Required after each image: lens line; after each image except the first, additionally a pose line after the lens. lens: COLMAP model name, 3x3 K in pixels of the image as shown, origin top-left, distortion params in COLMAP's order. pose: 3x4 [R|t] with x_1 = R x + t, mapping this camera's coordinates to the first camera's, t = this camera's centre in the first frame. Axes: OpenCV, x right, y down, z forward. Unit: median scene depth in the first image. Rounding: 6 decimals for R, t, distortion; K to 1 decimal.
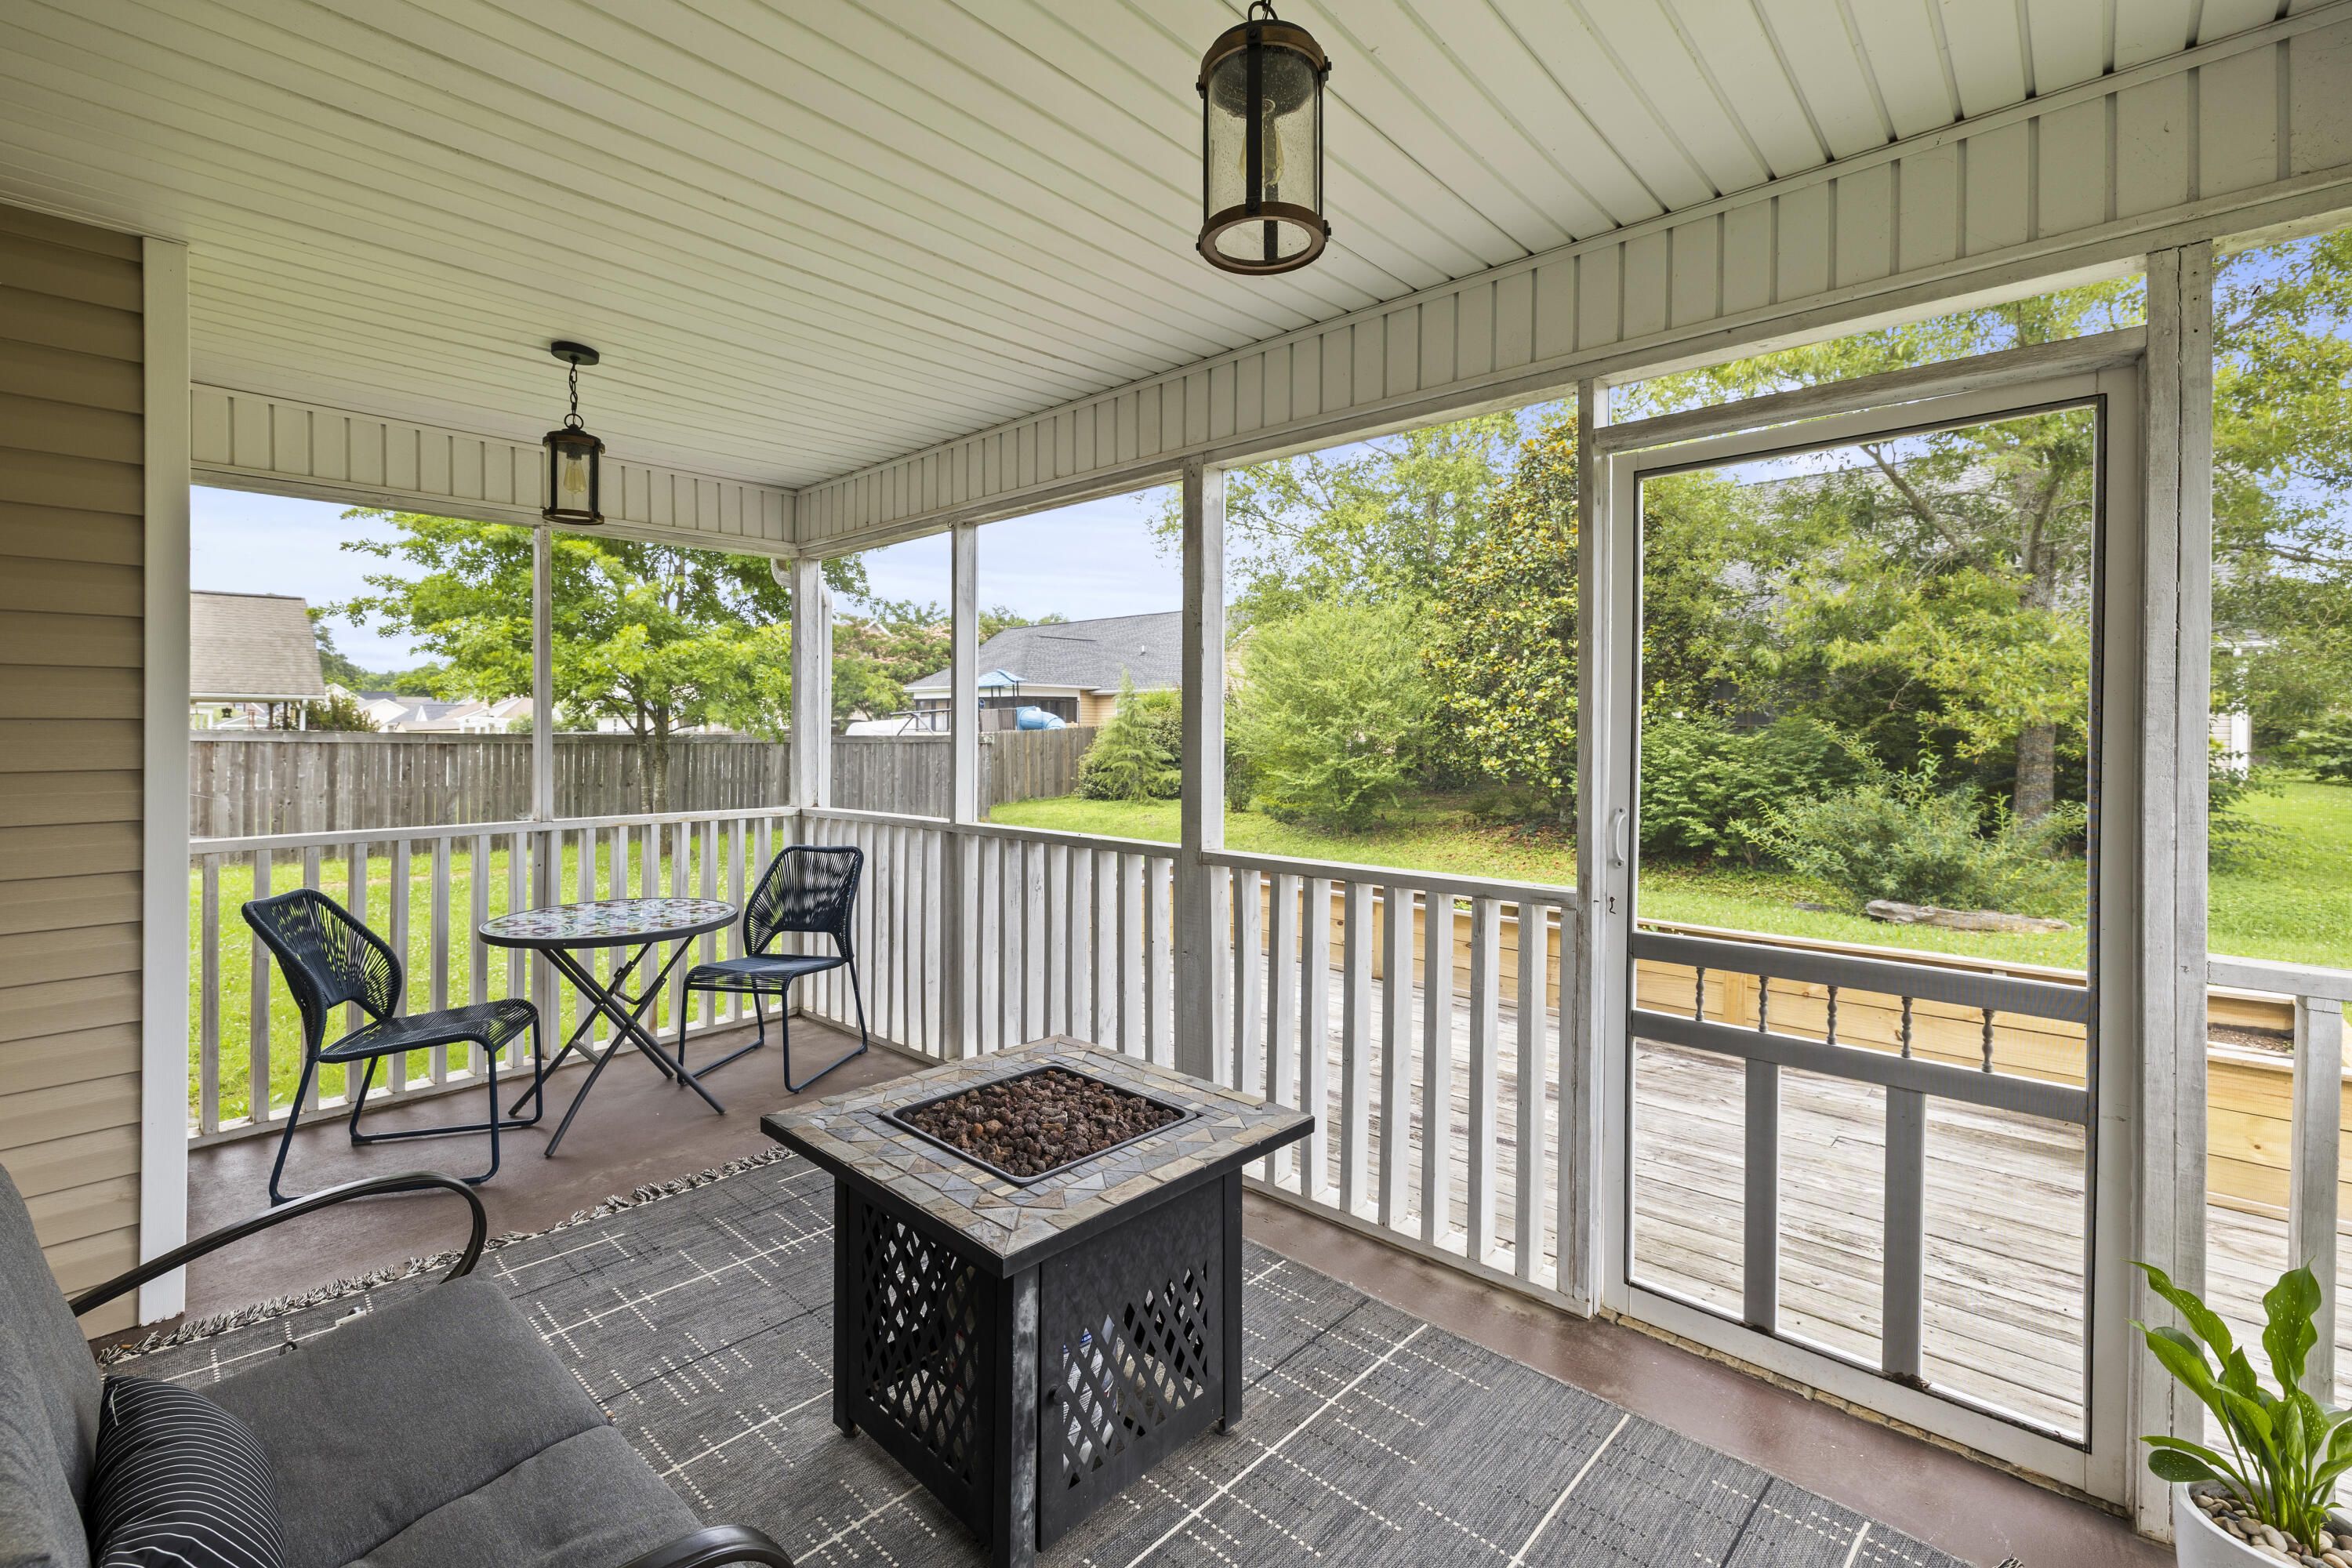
lens RADIAL K [[1026.9, 0, 1129.6], [0, 1026.9, 738.4], [0, 0, 1]] dist [-0.001274, 0.000188]
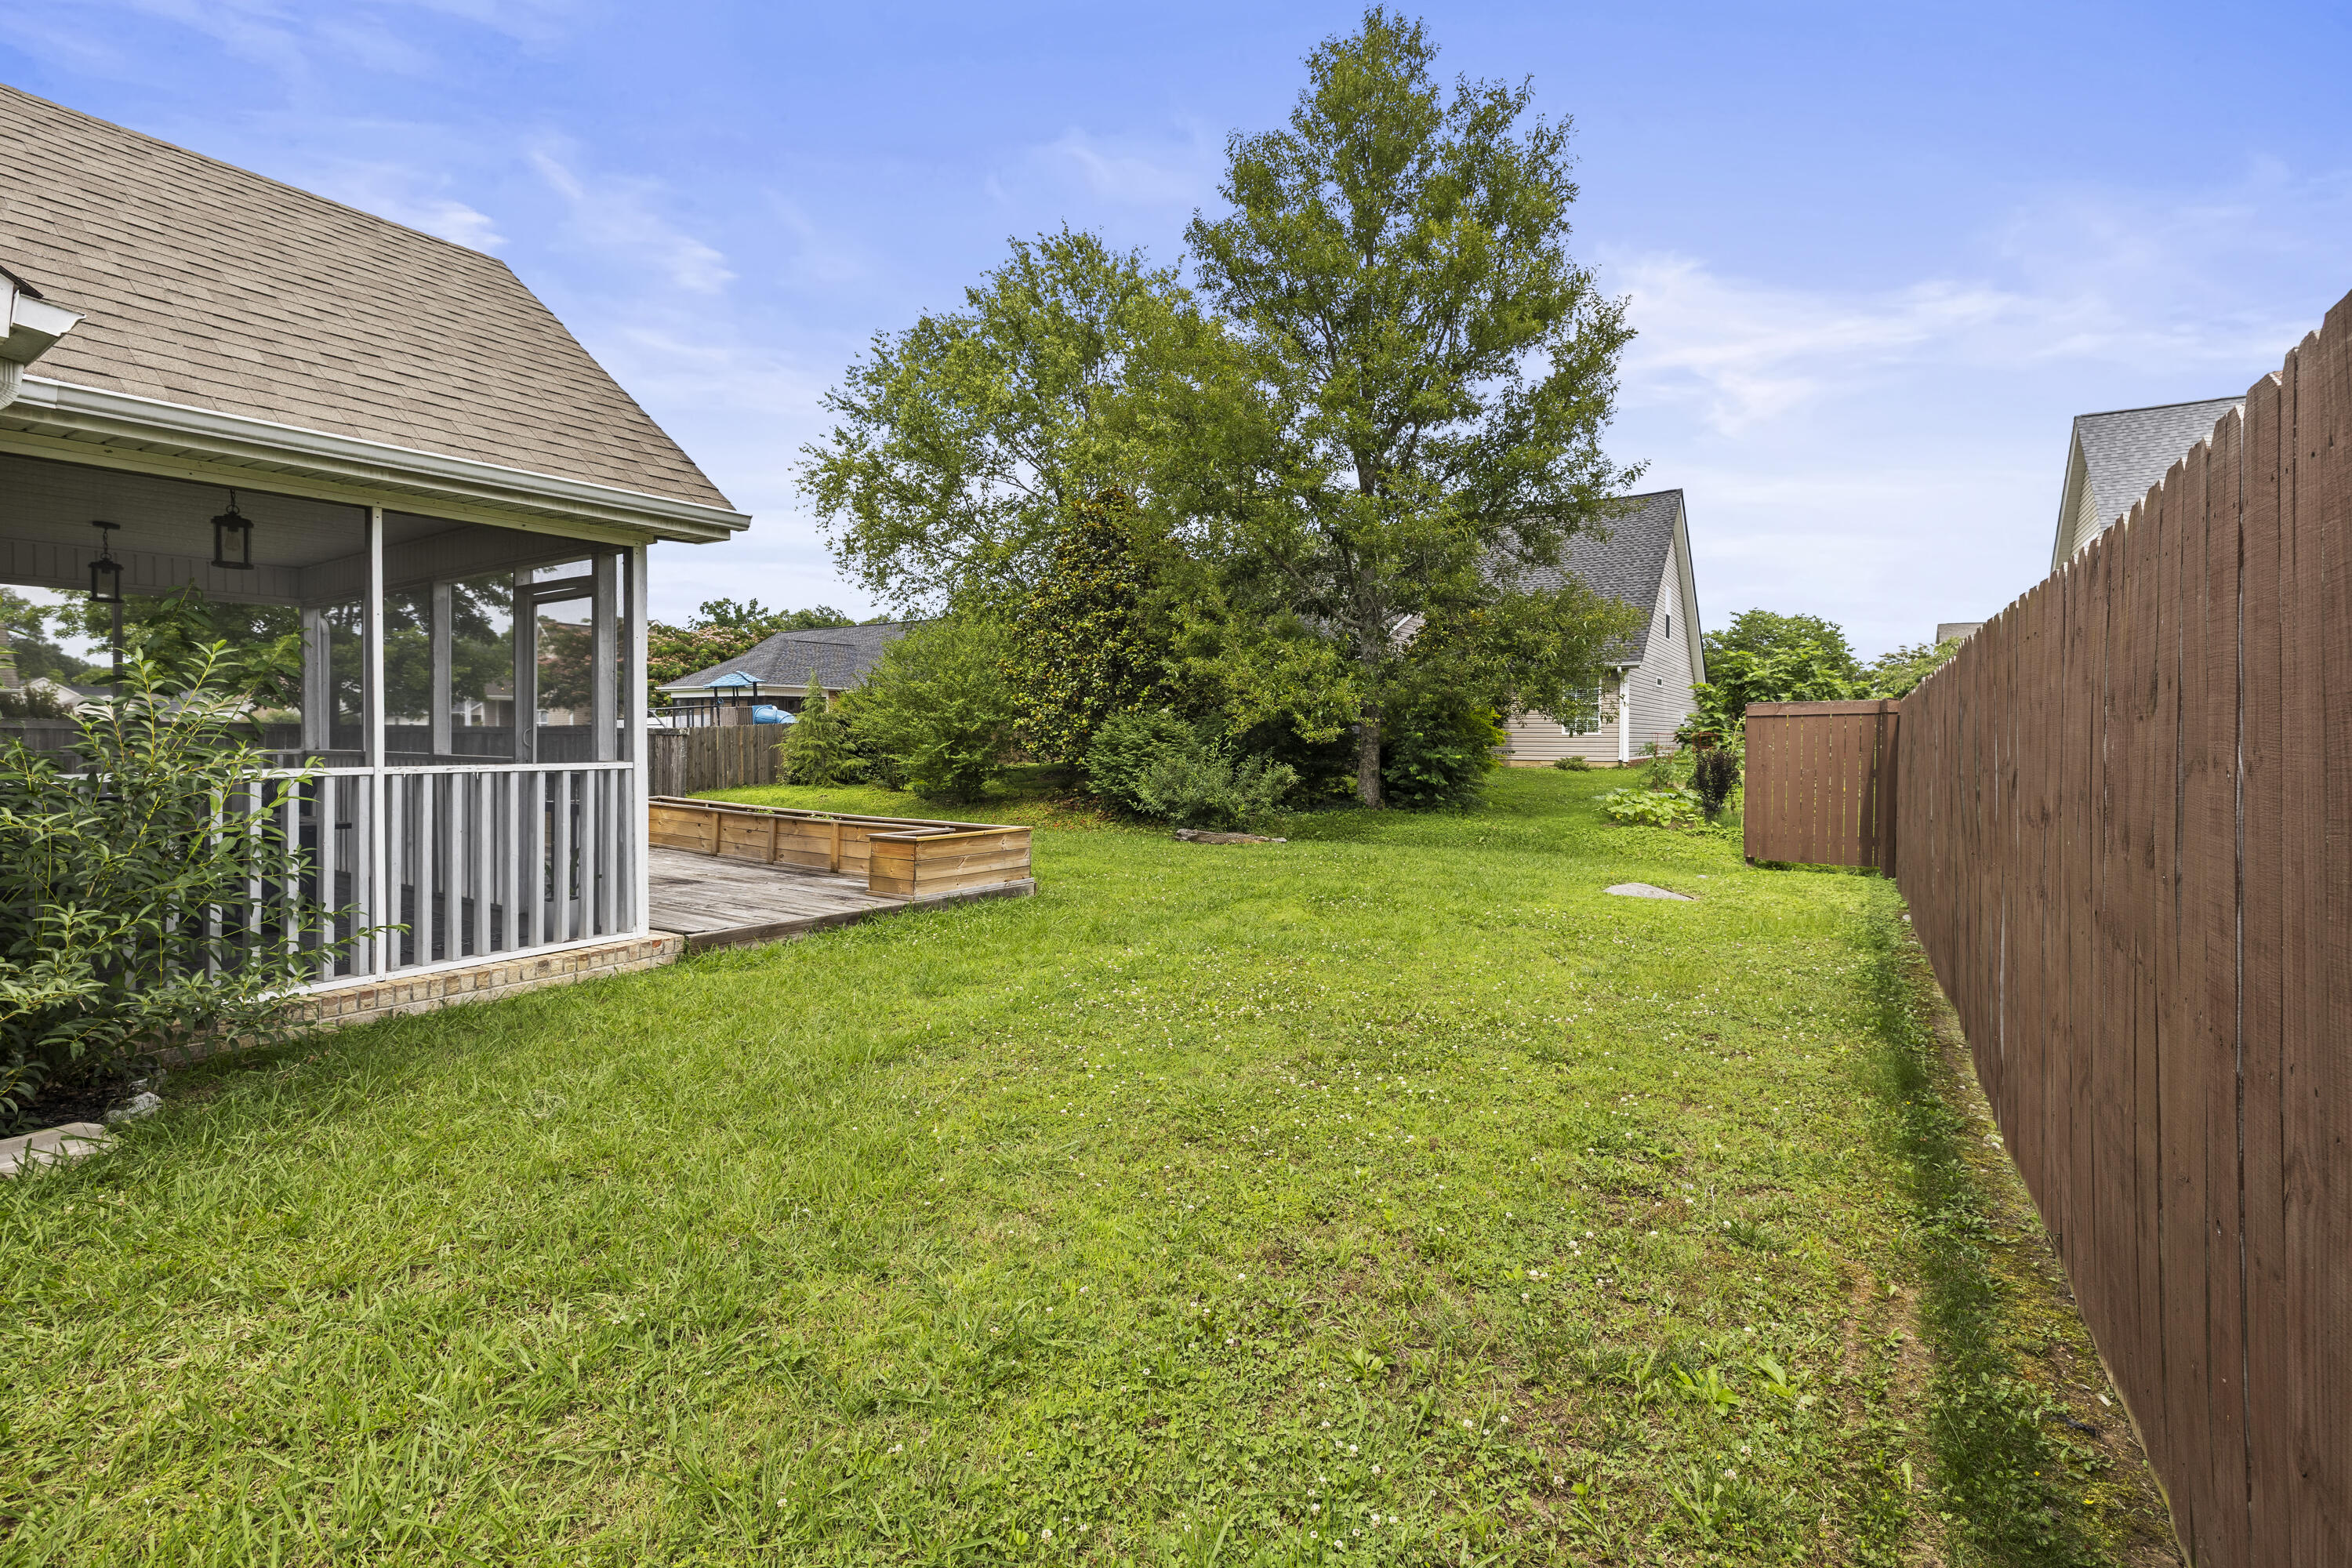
lens RADIAL K [[1026.9, 0, 1144.5], [0, 1026.9, 737.0], [0, 0, 1]] dist [-0.001274, 0.000188]
pose [[0.987051, 0.001179, 0.160403, 0.284513], [-0.000360, 0.999987, -0.005135, 0.019387], [-0.160407, 0.005010, 0.987038, -0.332625]]
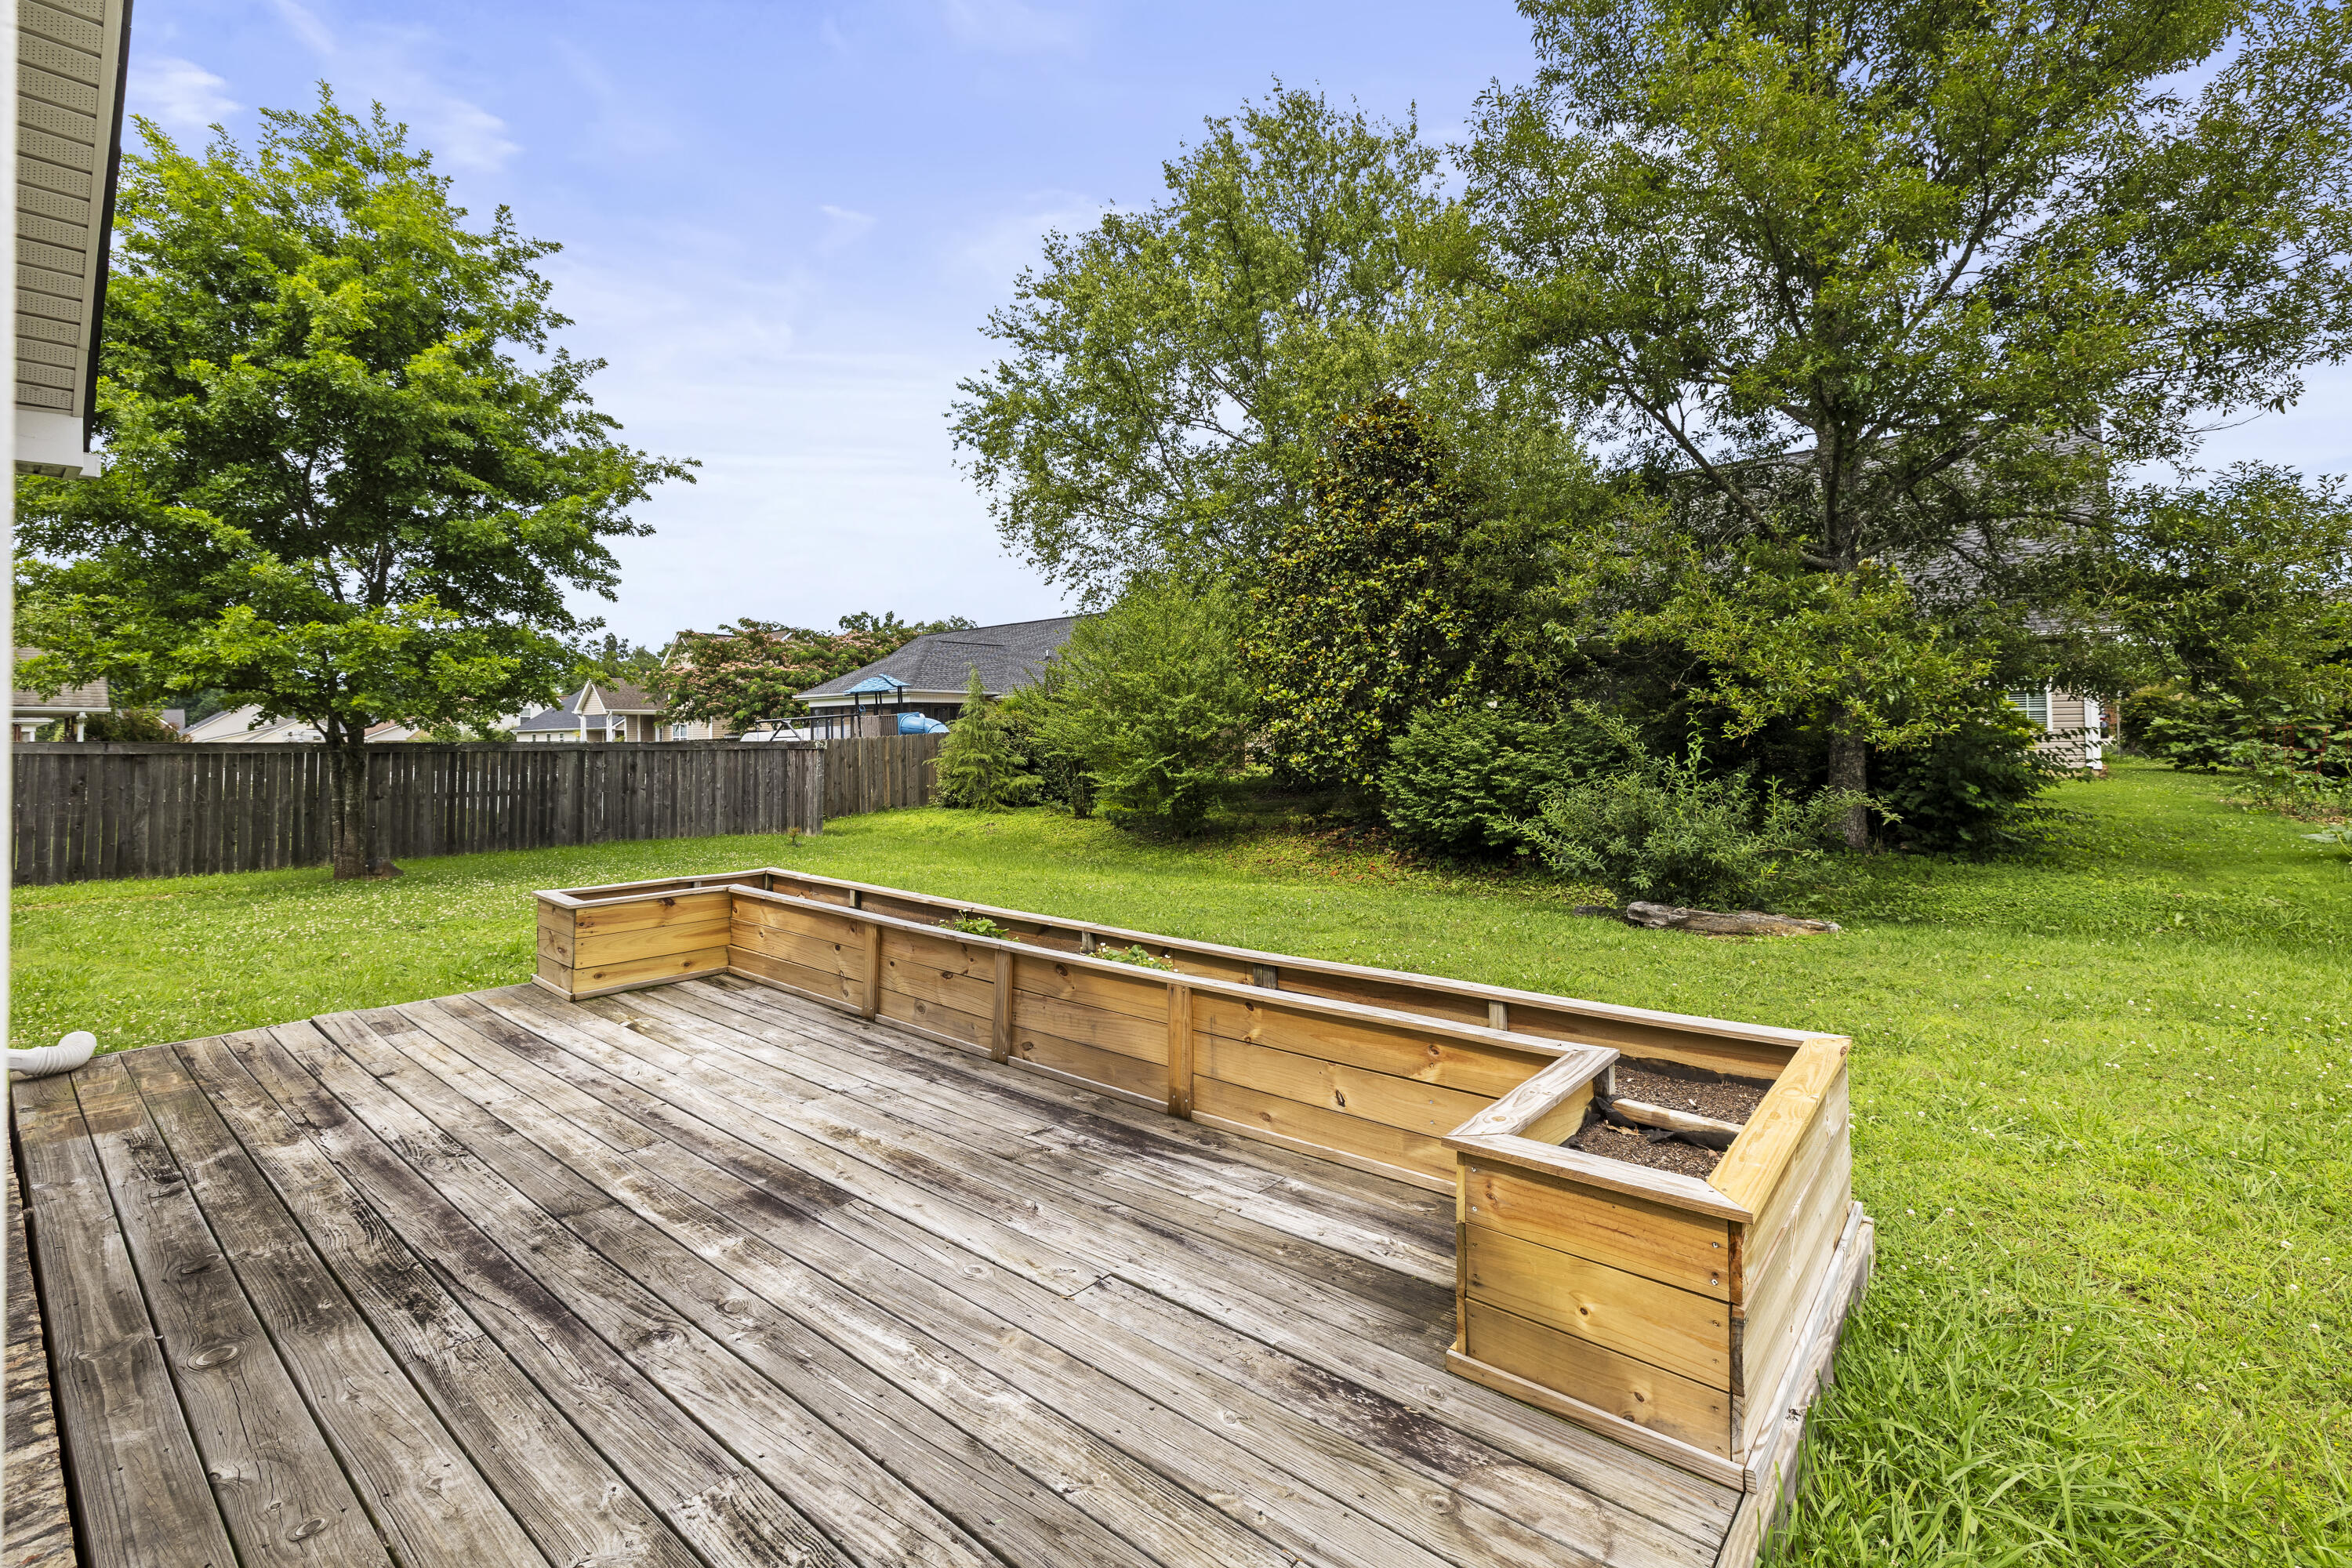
lens RADIAL K [[1026.9, 0, 1152.8], [0, 1026.9, 717.9], [0, 0, 1]] dist [-0.001274, 0.000188]
pose [[0.998760, -0.011639, 0.048405, 0.179235], [0.013143, 0.999437, -0.030876, 0.014018], [-0.048018, 0.031474, 0.998350, 0.086957]]
